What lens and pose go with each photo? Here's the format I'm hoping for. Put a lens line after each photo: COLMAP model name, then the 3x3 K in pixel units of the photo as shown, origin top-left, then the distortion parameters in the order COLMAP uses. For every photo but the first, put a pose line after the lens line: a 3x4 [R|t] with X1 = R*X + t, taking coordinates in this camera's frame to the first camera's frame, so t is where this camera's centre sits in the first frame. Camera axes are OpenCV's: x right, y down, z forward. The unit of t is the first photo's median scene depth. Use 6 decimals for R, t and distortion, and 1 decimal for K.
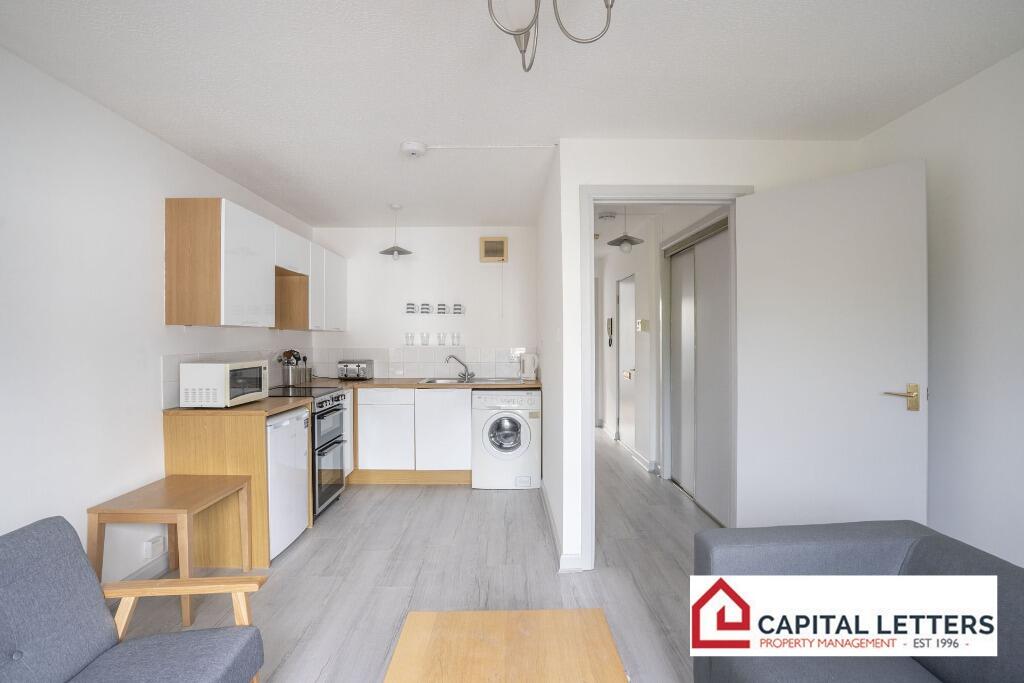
lens RADIAL K [[490.3, 0, 512.0], [0, 490.3, 341.5], [0, 0, 1]] dist [0.000428, 0.000129]
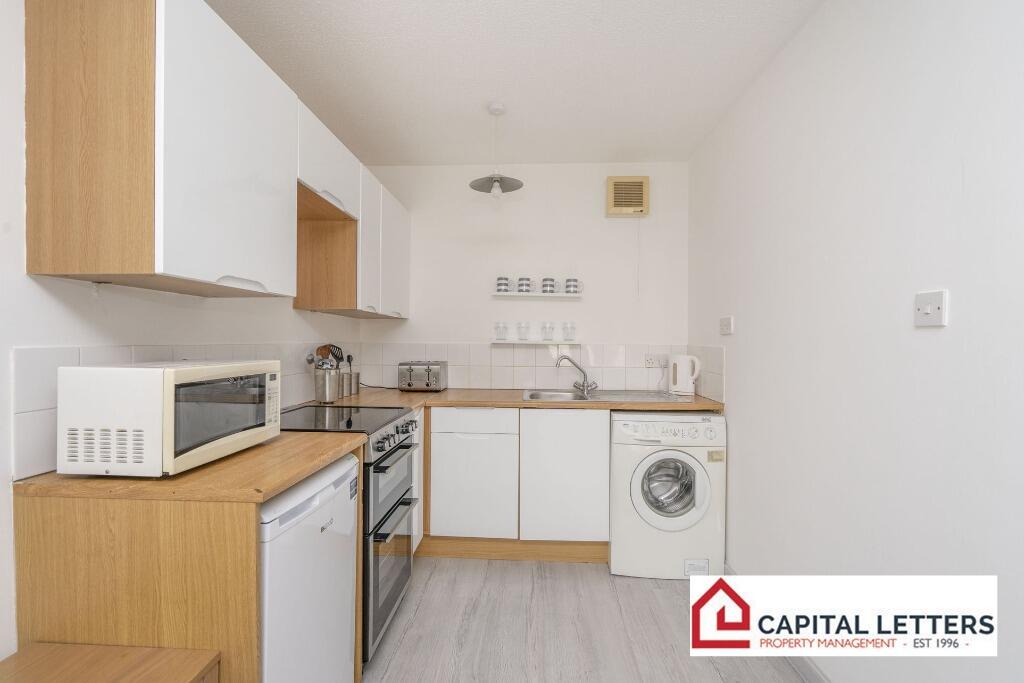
lens RADIAL K [[475.3, 0, 493.6], [0, 475.3, 338.8], [0, 0, 1]] dist [0.028222, 0.000058]
pose [[0.994947, 0.005533, -0.100251, -0.182968], [-0.006666, 0.999918, -0.010965, 0.015722], [0.100183, 0.011578, 0.994902, 0.420583]]
